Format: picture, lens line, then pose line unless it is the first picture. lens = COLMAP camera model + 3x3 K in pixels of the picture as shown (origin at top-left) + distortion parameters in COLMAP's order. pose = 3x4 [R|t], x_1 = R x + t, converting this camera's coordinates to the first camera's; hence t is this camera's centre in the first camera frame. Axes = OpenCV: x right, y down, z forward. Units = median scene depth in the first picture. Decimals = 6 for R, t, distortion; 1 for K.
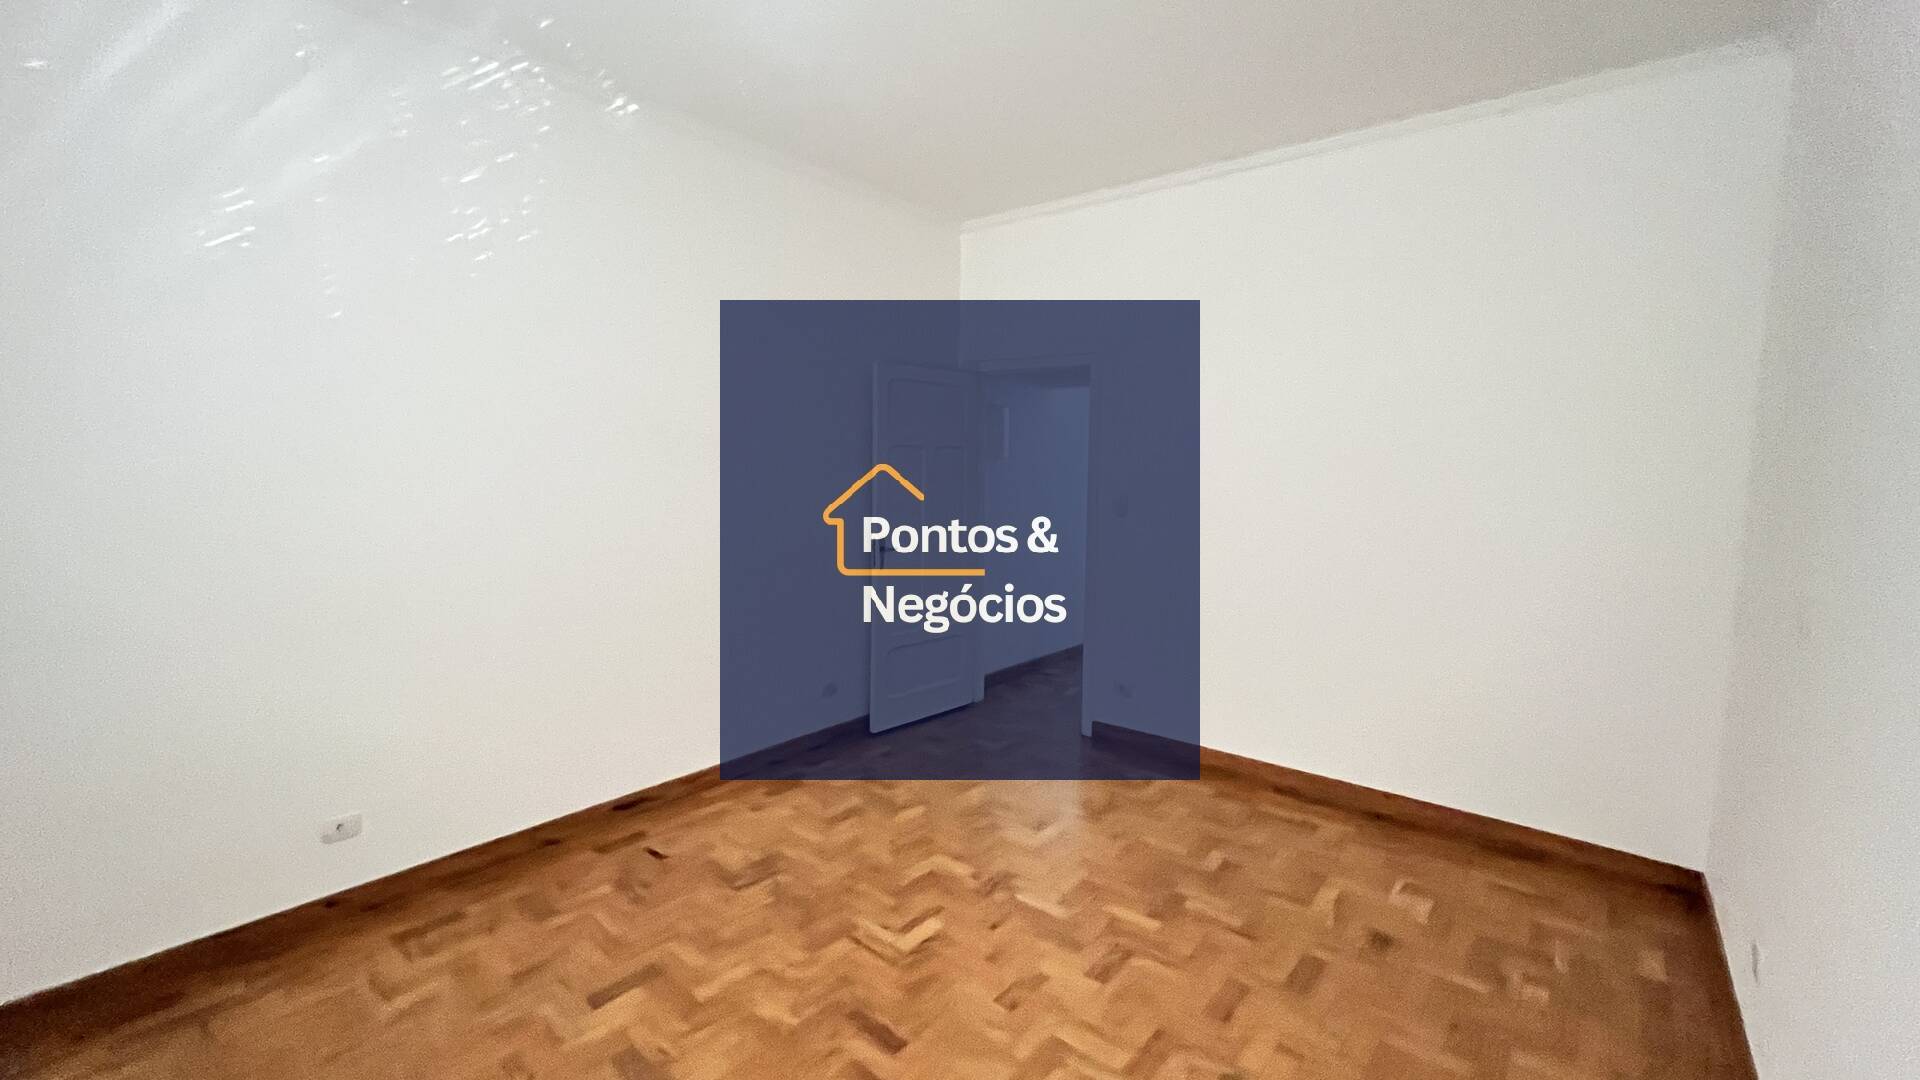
lens RADIAL K [[783.1, 0, 960.0], [0, 783.1, 540.0], [0, 0, 1]] dist [0.000528, -0.000202]
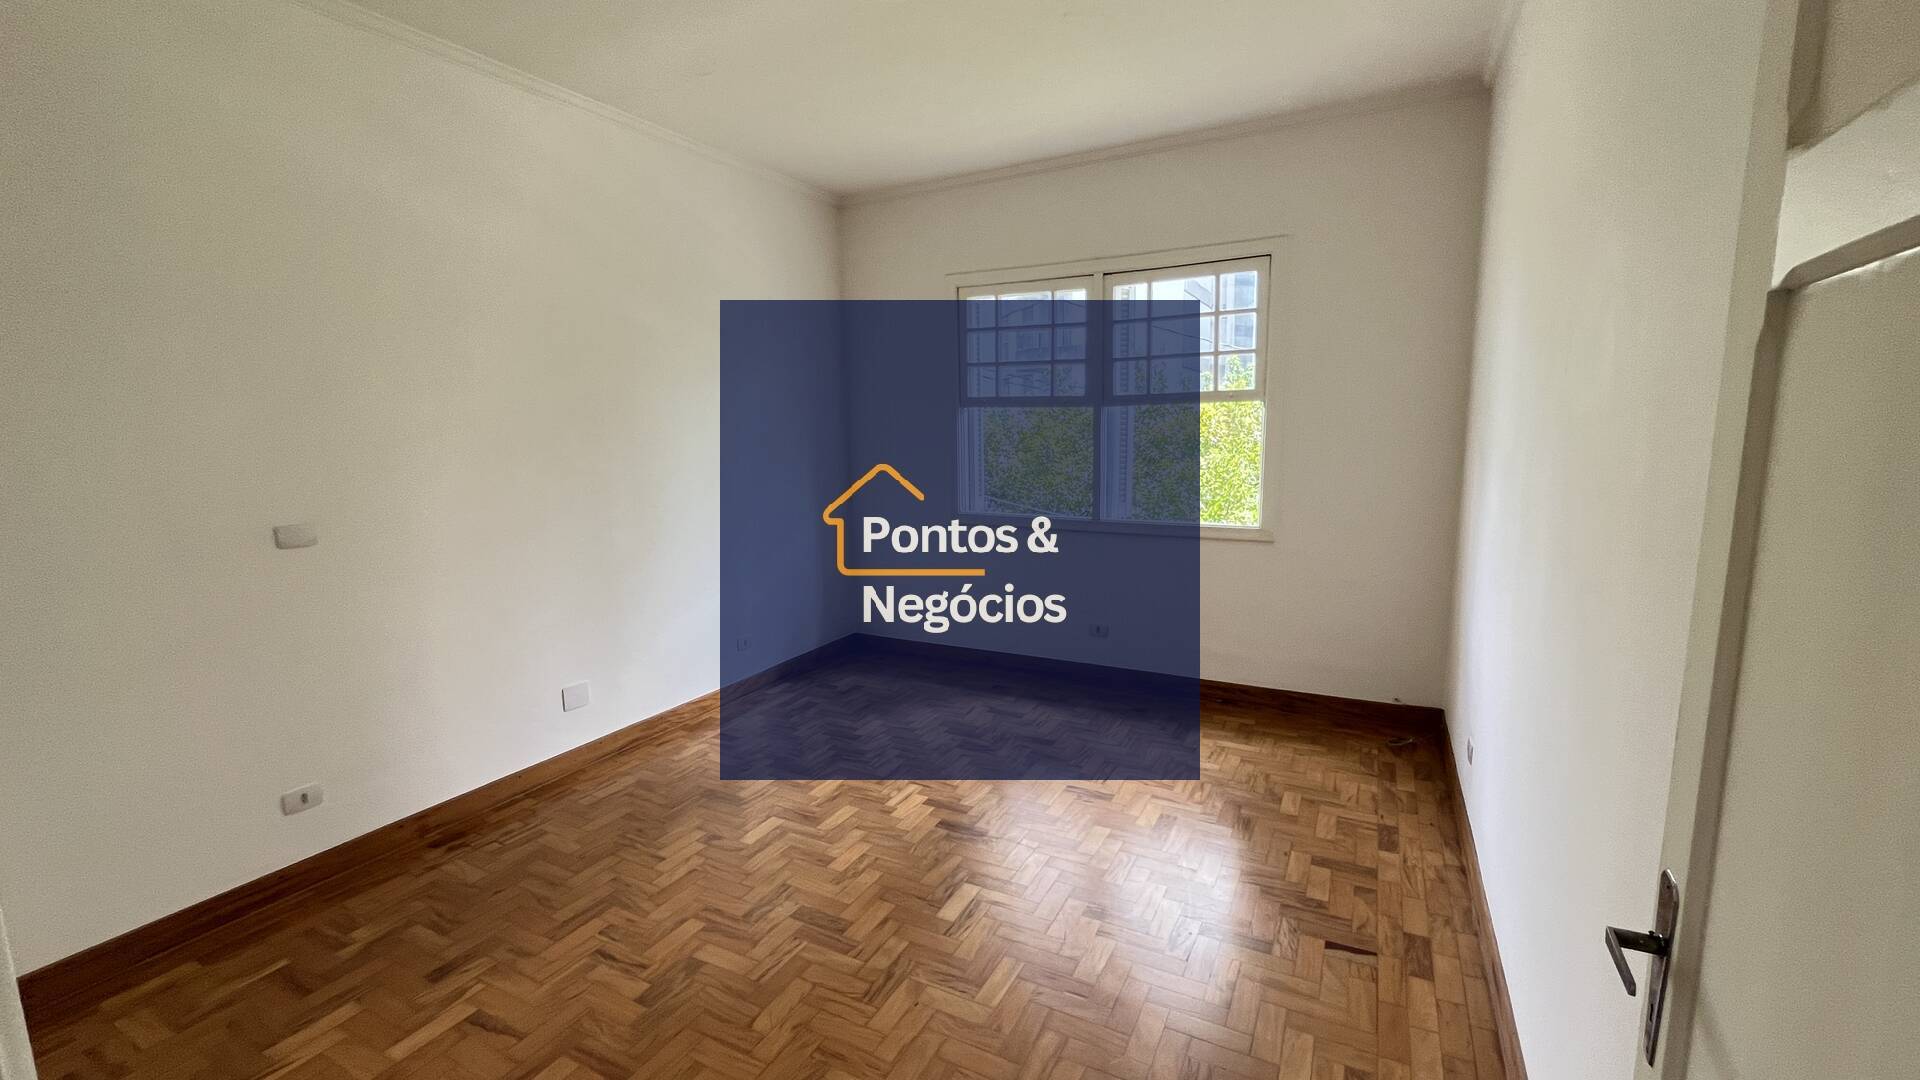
lens RADIAL K [[783.1, 0, 960.0], [0, 783.1, 540.0], [0, 0, 1]] dist [0.000528, -0.000202]
pose [[-0.979492, 0.035548, -0.198320, 0.131623], [-0.014875, 0.968868, 0.247130, -0.190192], [0.200931, 0.245012, -0.948470, 1.893261]]
